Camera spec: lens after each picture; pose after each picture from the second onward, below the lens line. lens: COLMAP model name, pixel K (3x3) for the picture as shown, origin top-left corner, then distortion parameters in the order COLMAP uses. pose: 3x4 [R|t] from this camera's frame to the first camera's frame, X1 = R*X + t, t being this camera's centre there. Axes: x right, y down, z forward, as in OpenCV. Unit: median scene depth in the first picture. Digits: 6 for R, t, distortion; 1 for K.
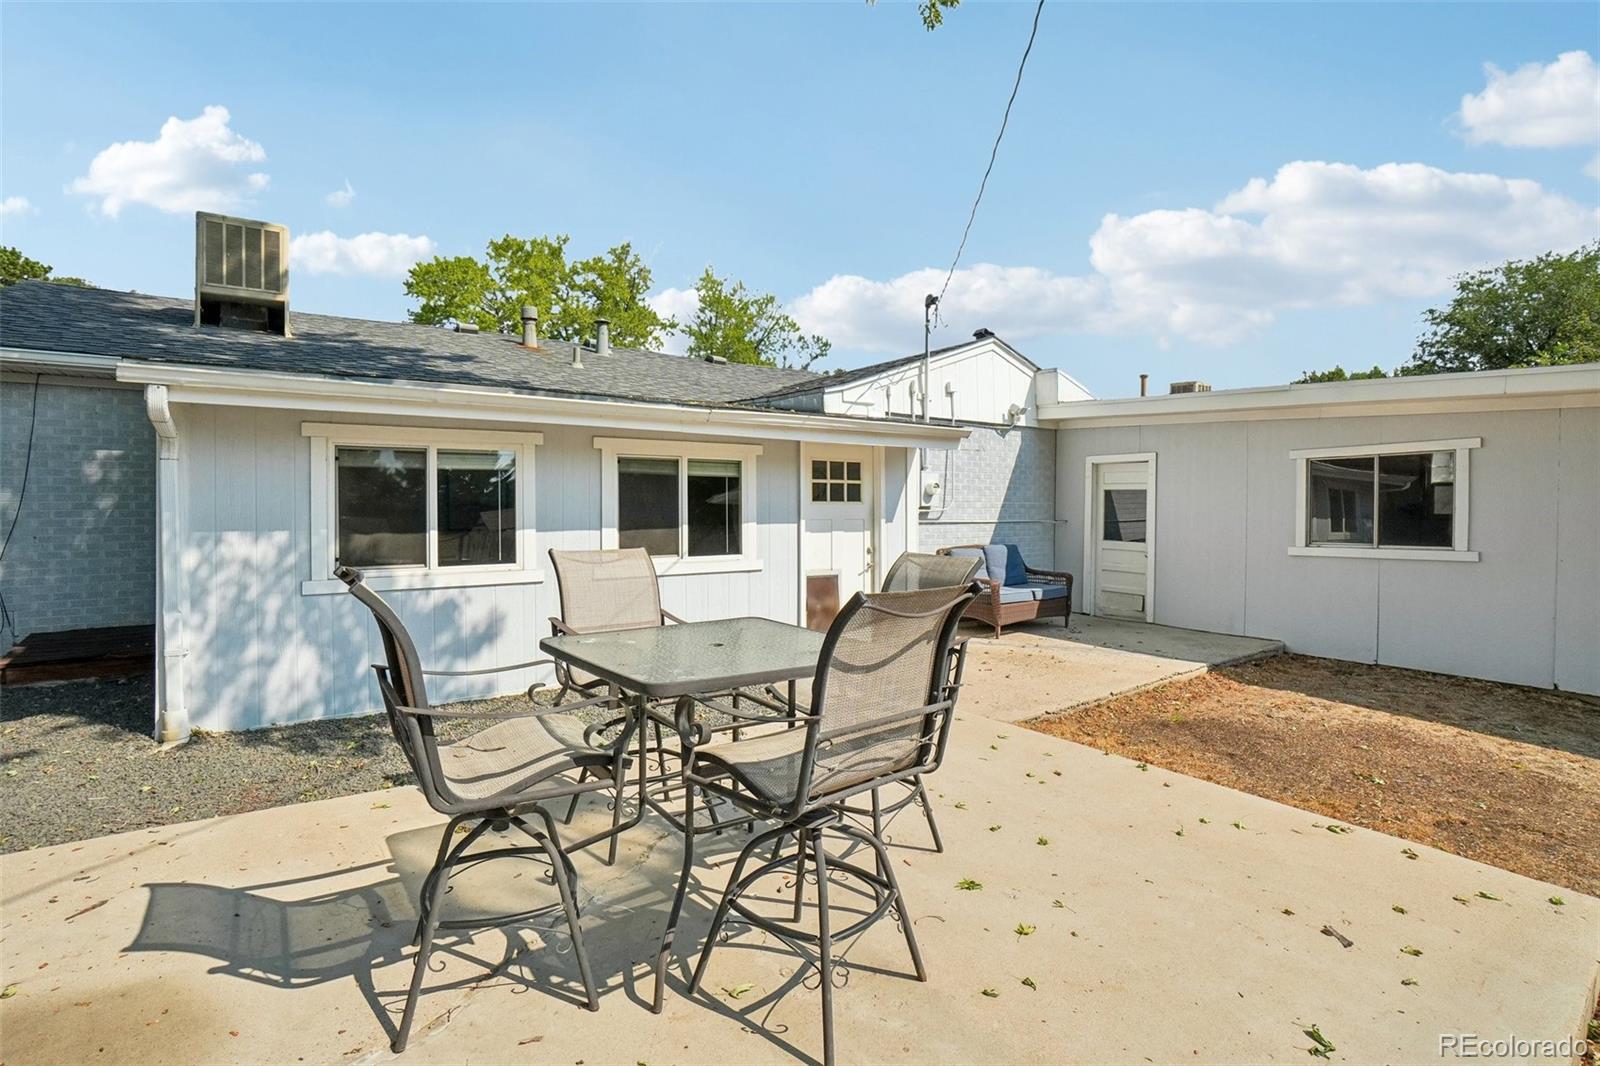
lens RADIAL K [[746.2, 0, 798.6], [0, 746.2, 517.9], [0, 0, 1]] dist [-0.054059, 0.021444]
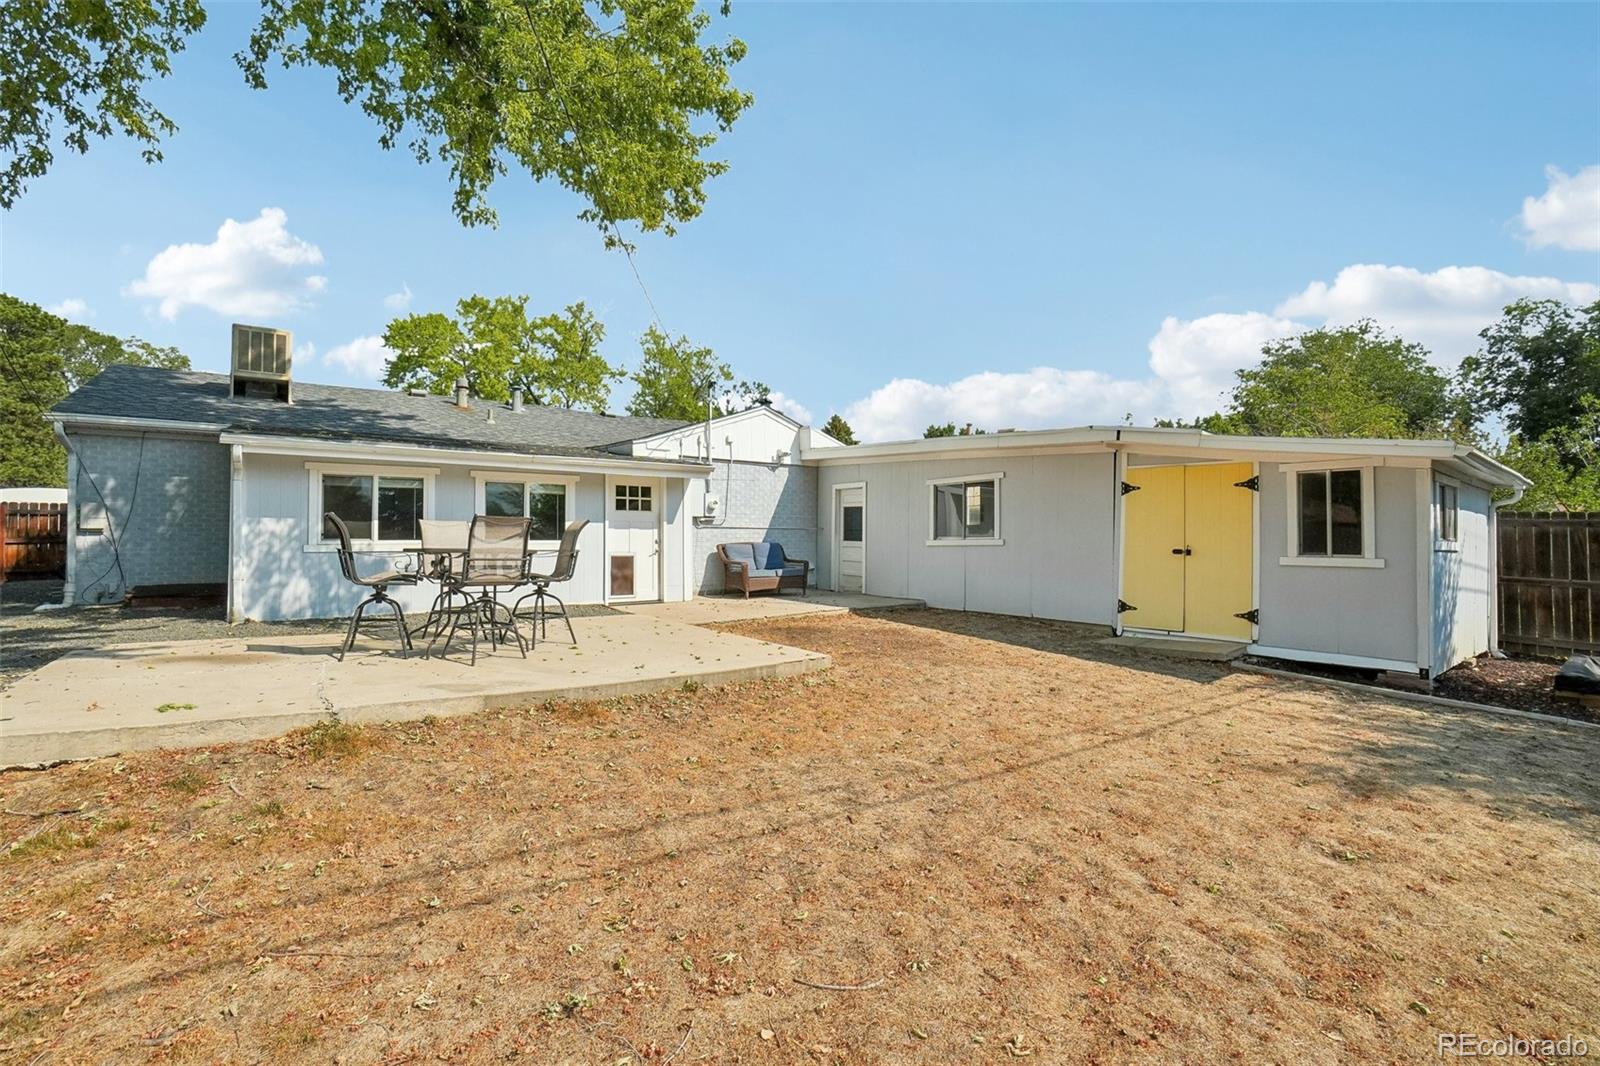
lens RADIAL K [[689.7, 0, 785.2], [0, 689.7, 526.8], [0, 0, 1]] dist [-0.048835, 0.016235]
pose [[0.999094, 0.001841, 0.042508, 0.267548], [-0.000622, 0.999589, -0.028661, 0.047430], [-0.042544, 0.028609, 0.998685, -0.430550]]
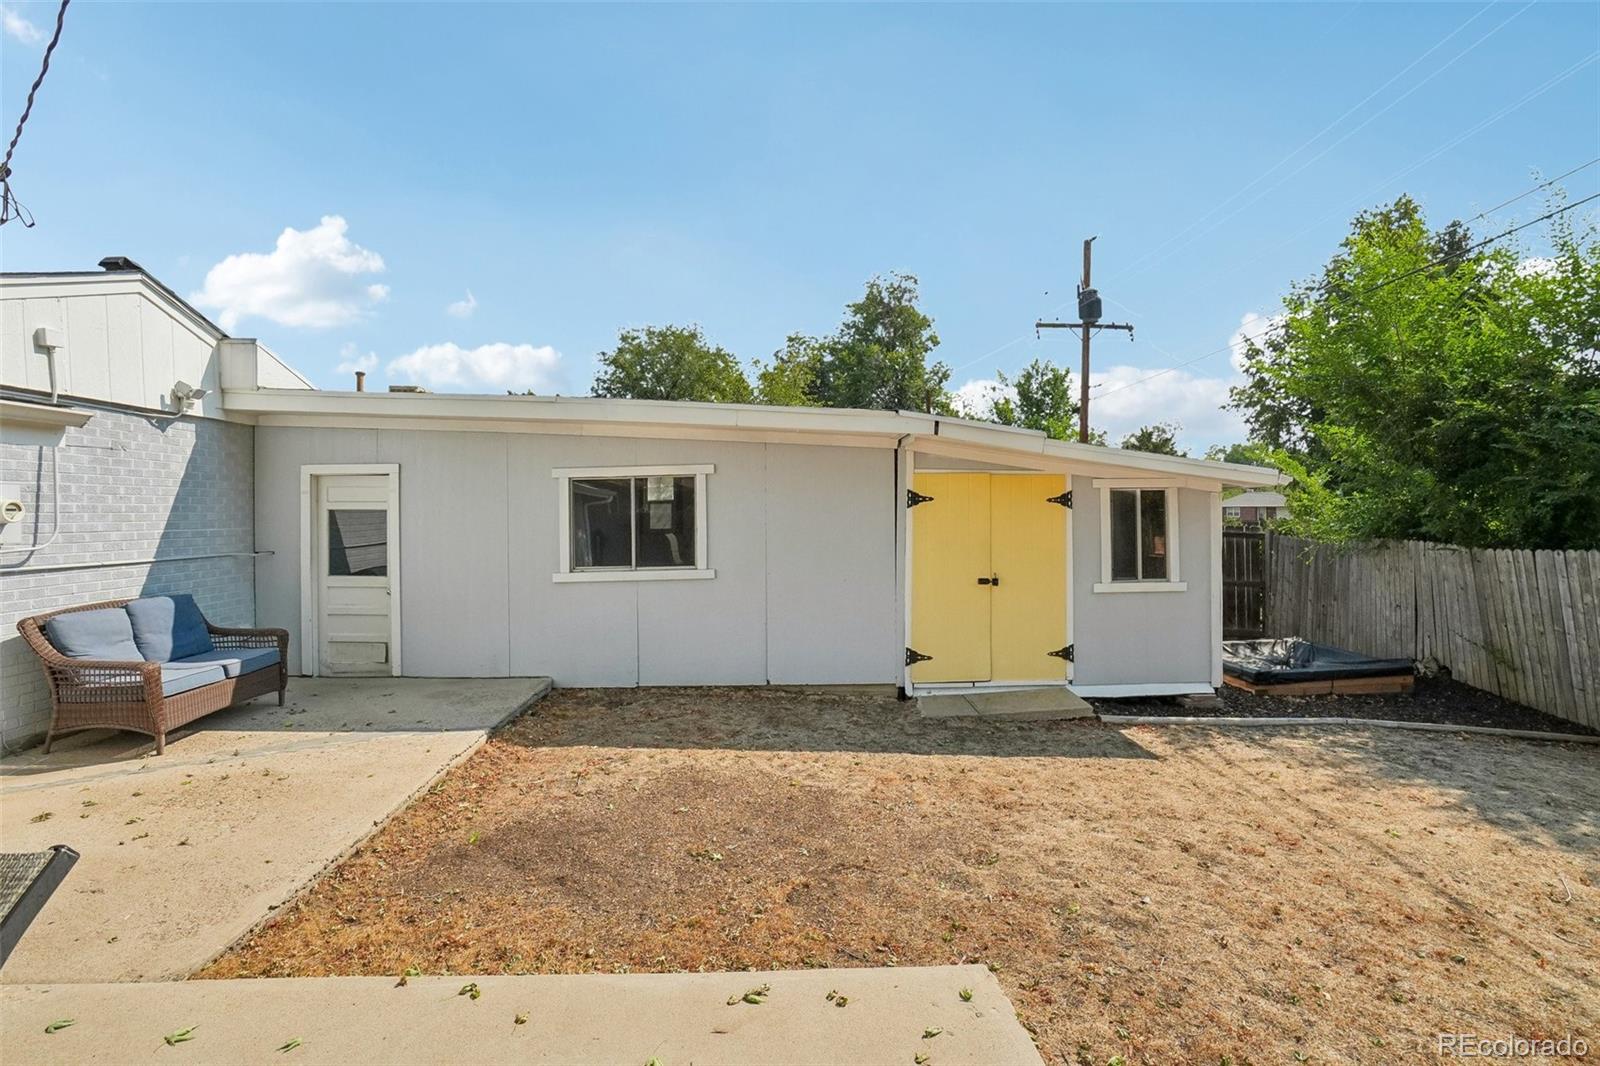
lens RADIAL K [[746.2, 0, 798.6], [0, 746.2, 517.9], [0, 0, 1]] dist [-0.054059, 0.021444]
pose [[0.551416, -0.015118, 0.834093, 0.057185], [0.024075, 0.999708, 0.002204, -0.021987], [-0.833883, 0.018866, 0.551619, 0.202966]]
